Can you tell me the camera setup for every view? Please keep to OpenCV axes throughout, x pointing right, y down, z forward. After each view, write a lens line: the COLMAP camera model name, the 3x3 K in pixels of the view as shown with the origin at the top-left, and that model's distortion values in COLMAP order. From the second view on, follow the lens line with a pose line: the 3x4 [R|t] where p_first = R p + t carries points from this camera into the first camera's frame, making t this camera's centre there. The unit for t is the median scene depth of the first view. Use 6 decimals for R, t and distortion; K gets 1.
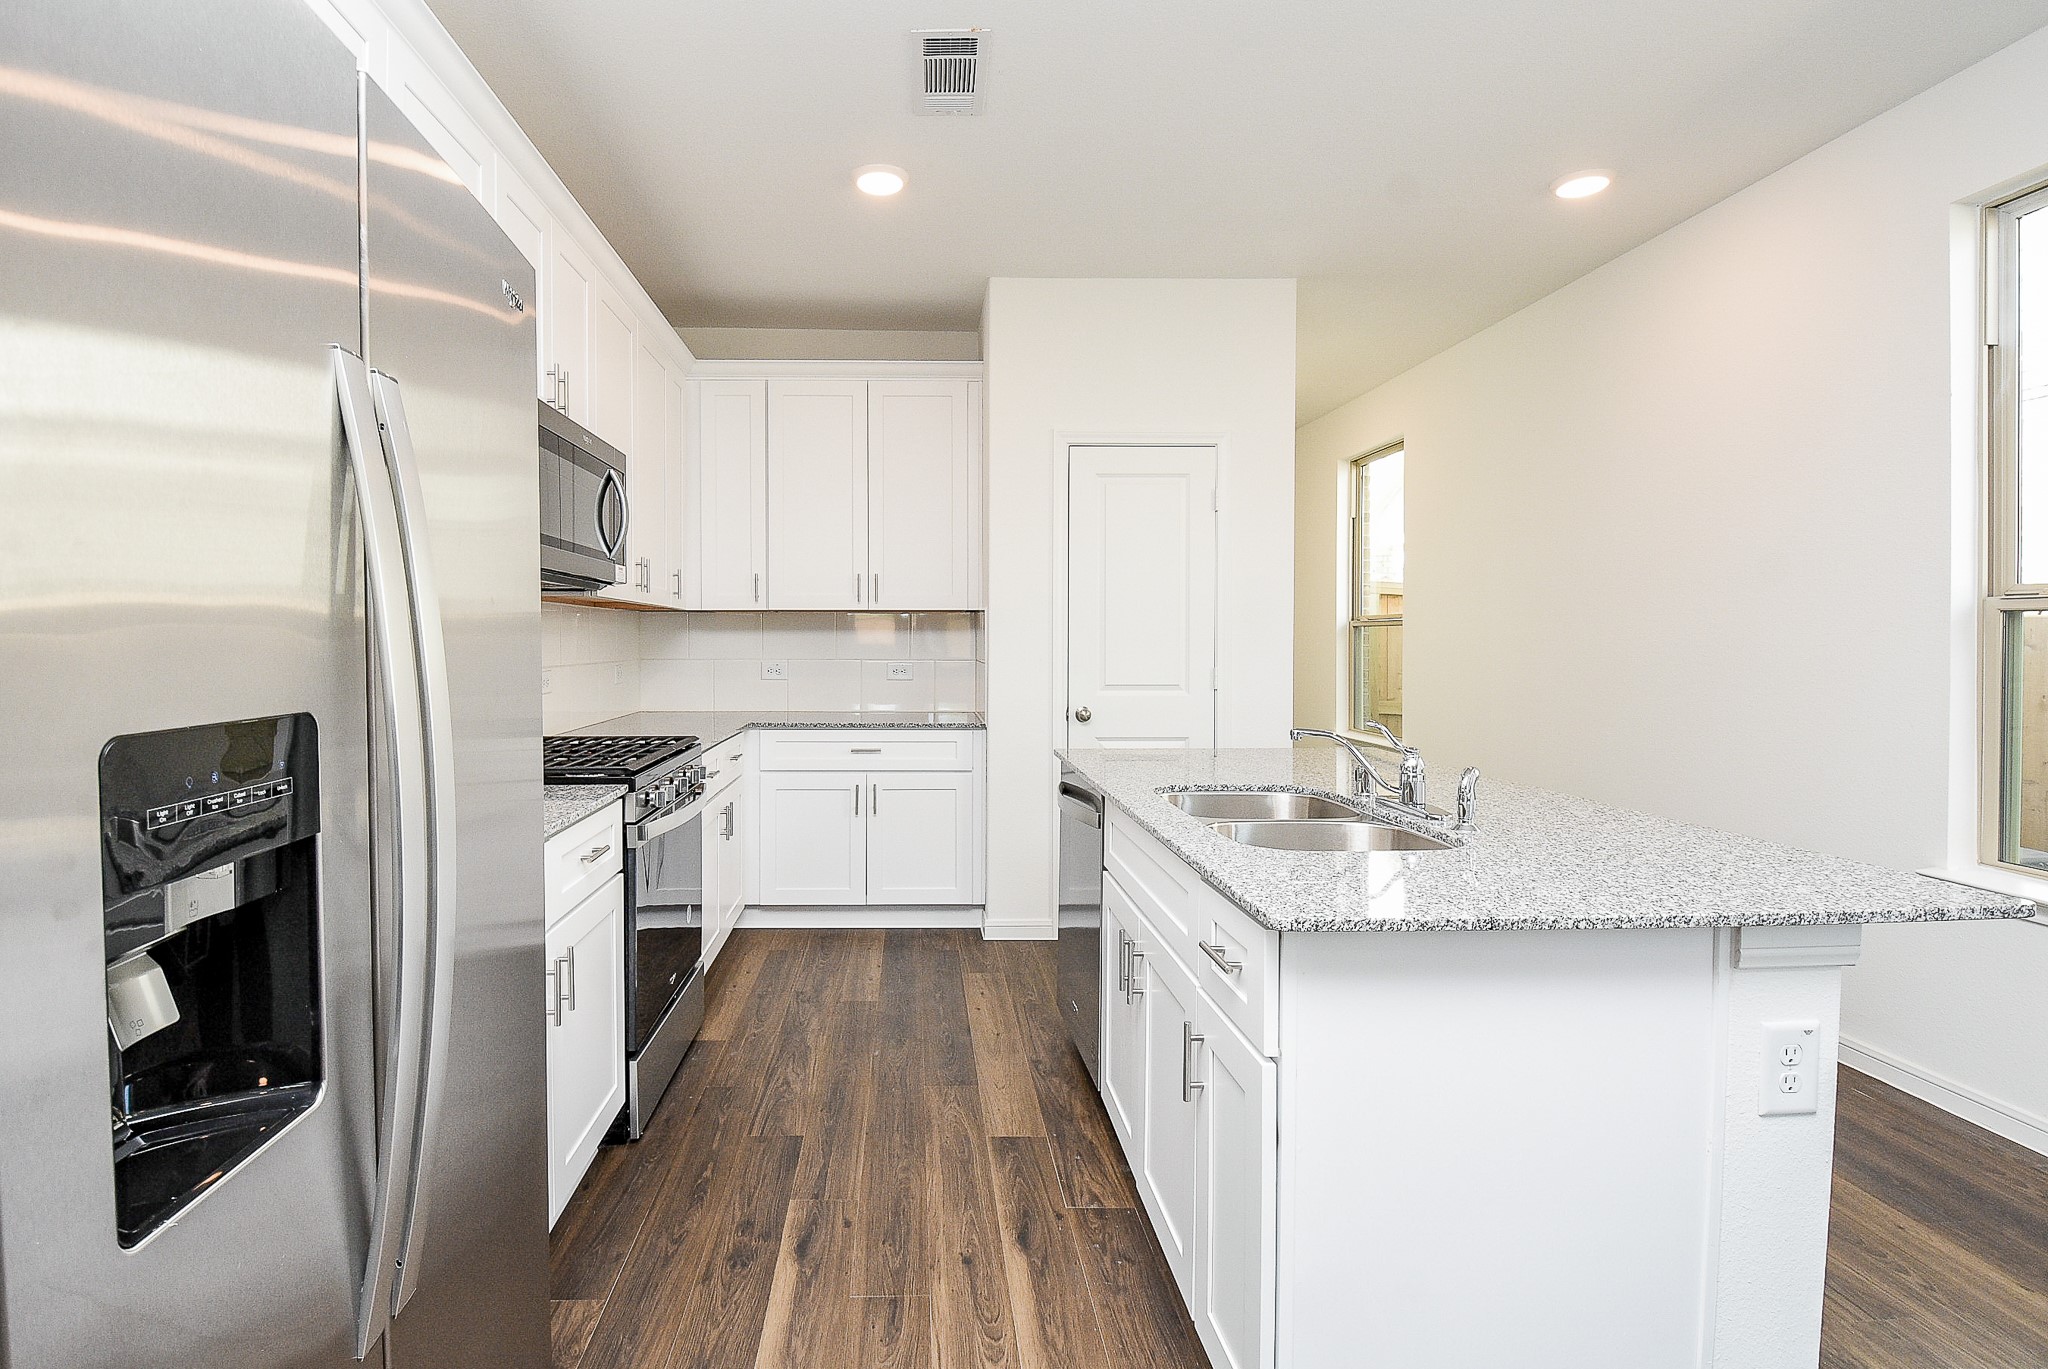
lens RADIAL K [[989.5, 0, 947.8], [0, 989.5, 654.8], [0, 0, 1]] dist [-0.000852, -0.000359]
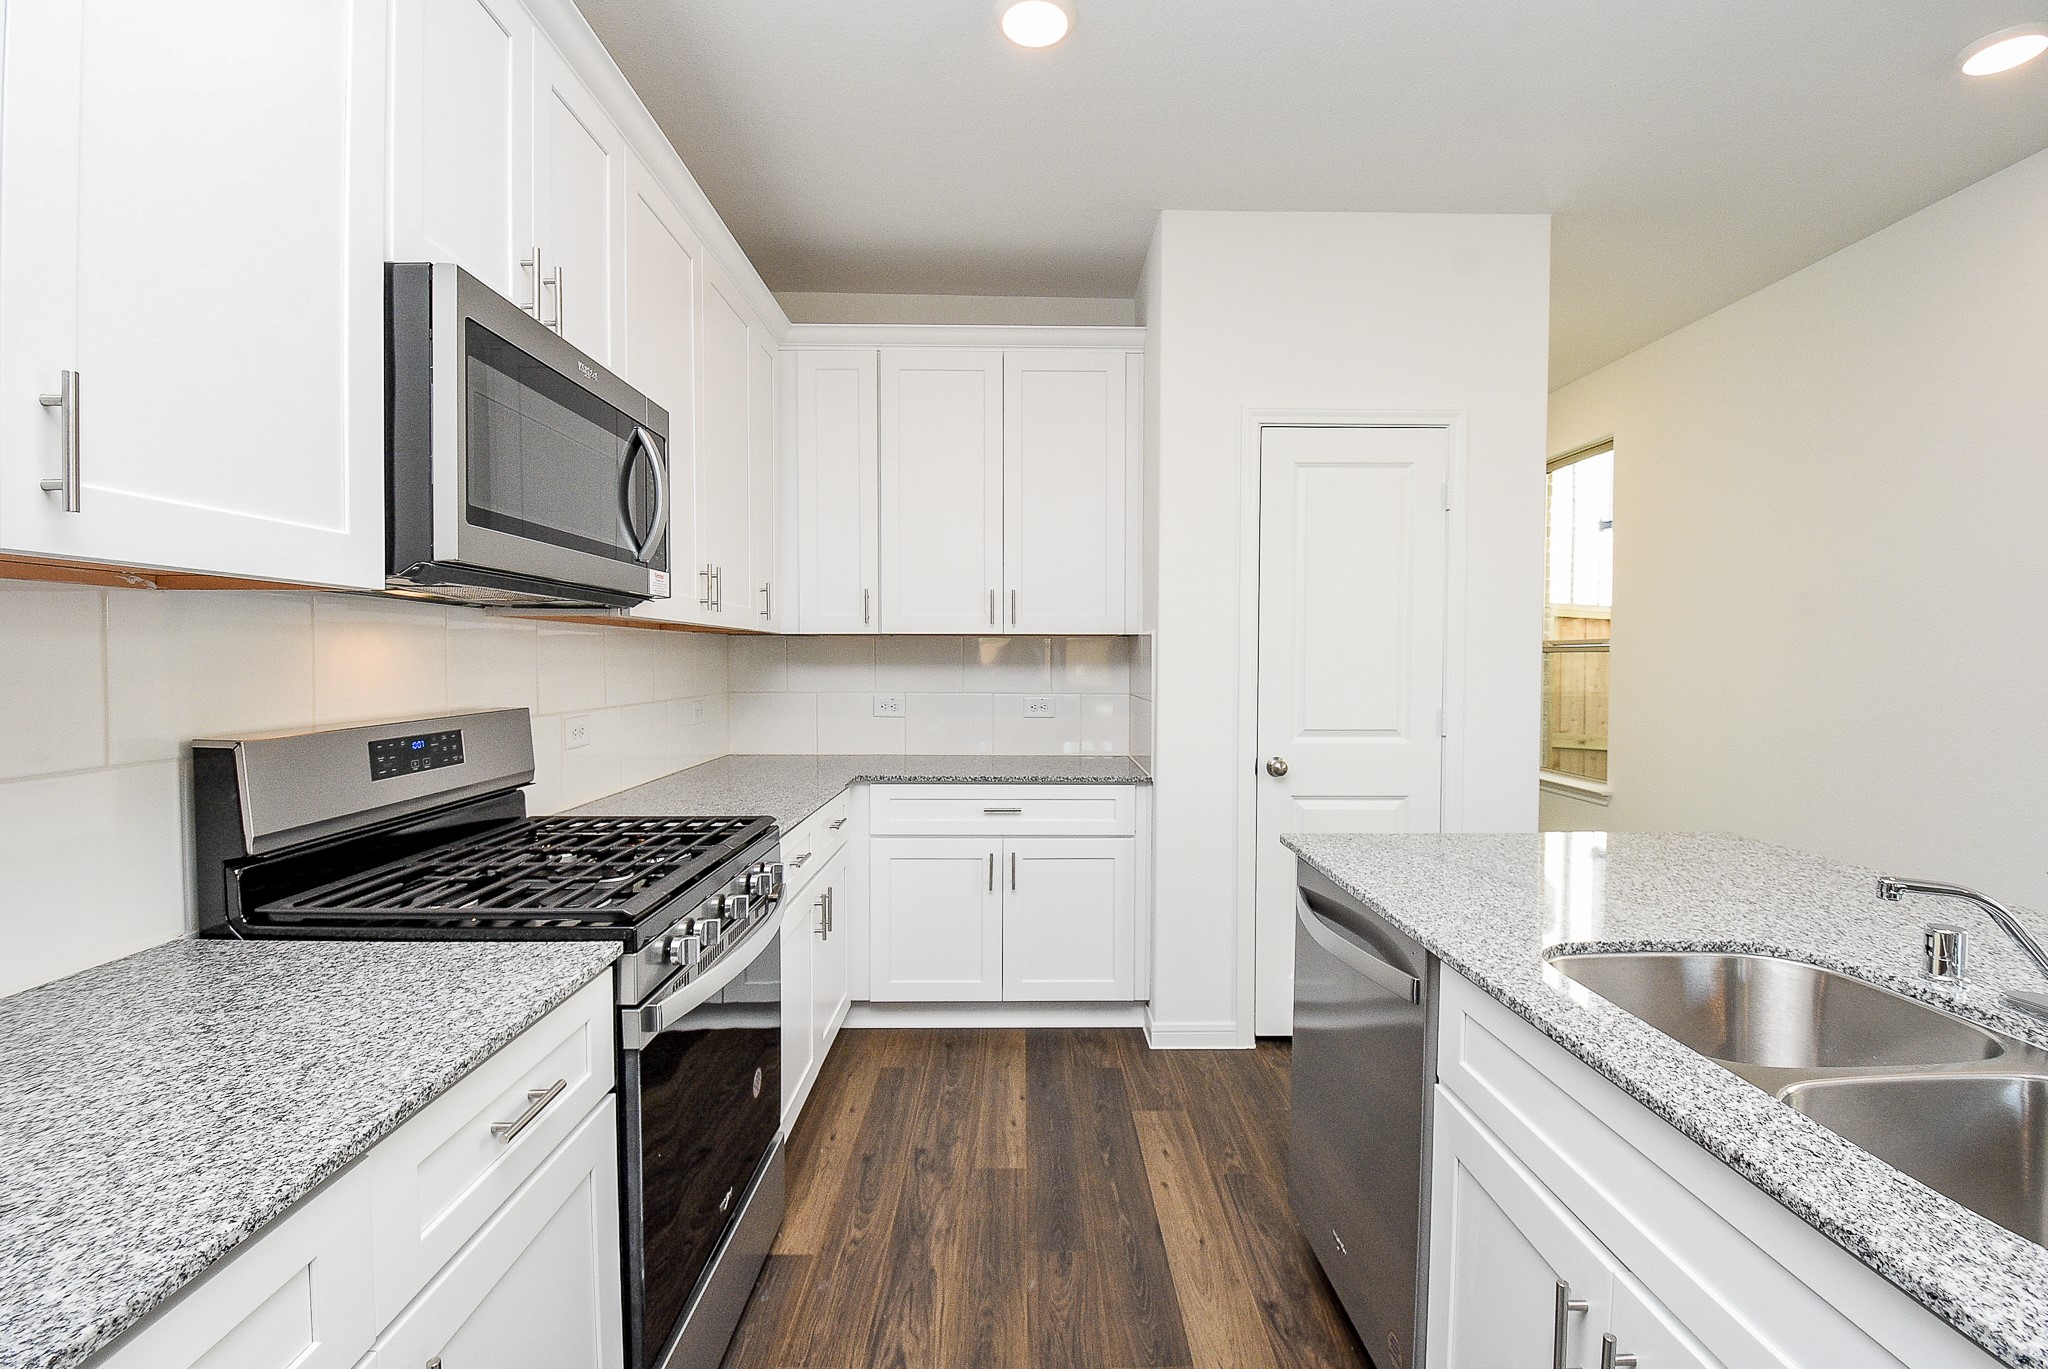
lens RADIAL K [[936.7, 0, 1059.3], [0, 936.7, 678.4], [0, 0, 1]] dist [-0.000082, -0.013790]
pose [[0.999999, 0.001375, -0.000537, -0.039406], [-0.001372, 0.999983, 0.005672, -0.015147], [0.000545, -0.005671, 0.999984, 0.263318]]
